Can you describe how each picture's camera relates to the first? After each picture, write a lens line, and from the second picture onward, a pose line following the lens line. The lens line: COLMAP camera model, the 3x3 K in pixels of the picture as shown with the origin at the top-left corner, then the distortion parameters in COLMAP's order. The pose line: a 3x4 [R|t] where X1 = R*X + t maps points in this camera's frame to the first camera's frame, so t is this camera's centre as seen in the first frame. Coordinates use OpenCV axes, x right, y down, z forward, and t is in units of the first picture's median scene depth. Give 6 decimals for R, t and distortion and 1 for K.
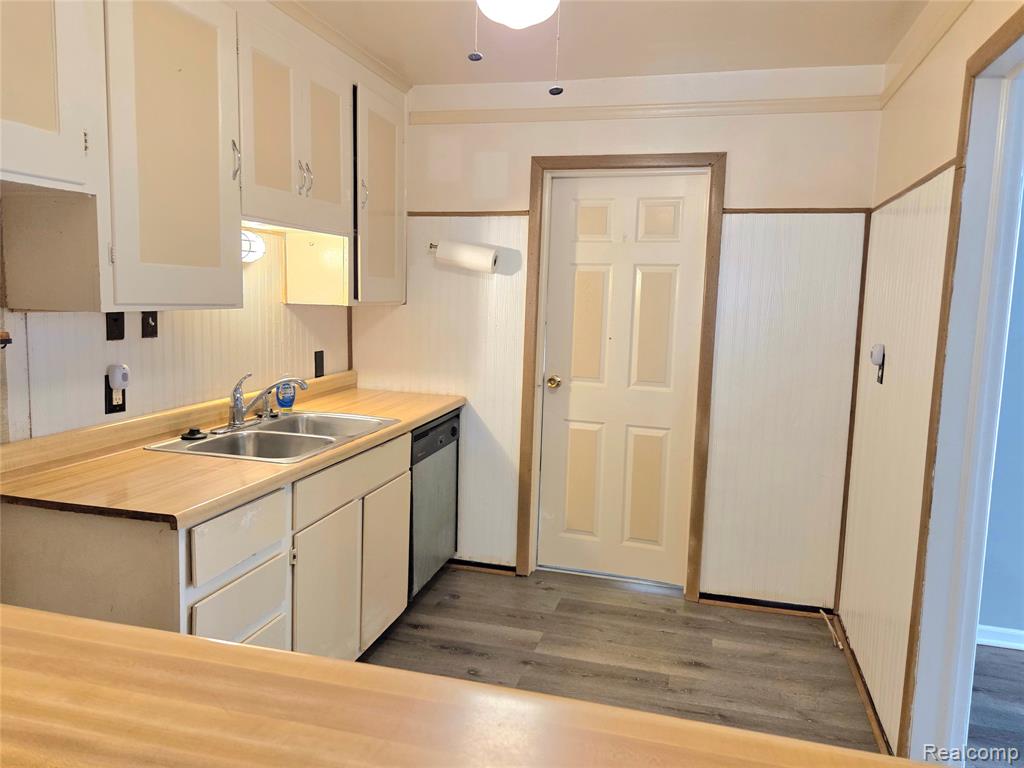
lens RADIAL K [[741.8, 0, 514.7], [0, 741.8, 376.6], [0, 0, 1]] dist [0.068137, -0.000653]
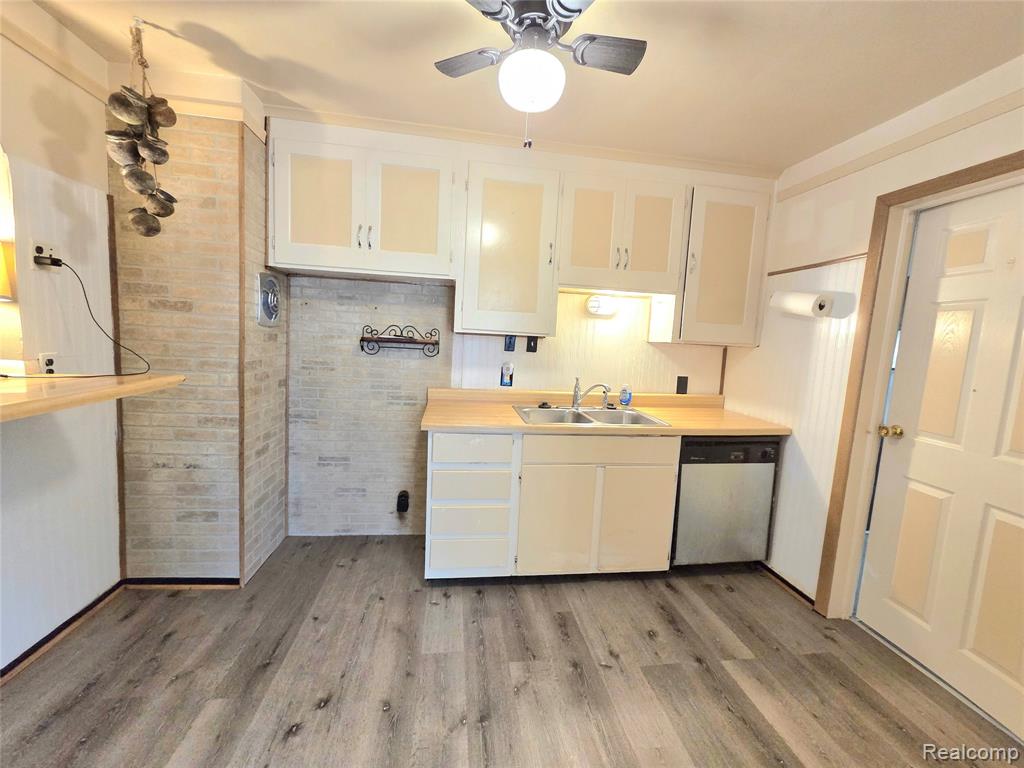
lens RADIAL K [[417.3, 0, 511.7], [0, 417.3, 377.8], [0, 0, 1]] dist [0.006194, -0.002694]
pose [[0.394368, 0.084712, -0.915040, 0.354814], [-0.144578, 0.989061, 0.029253, -0.006521], [0.907508, 0.120758, 0.402302, 0.368610]]
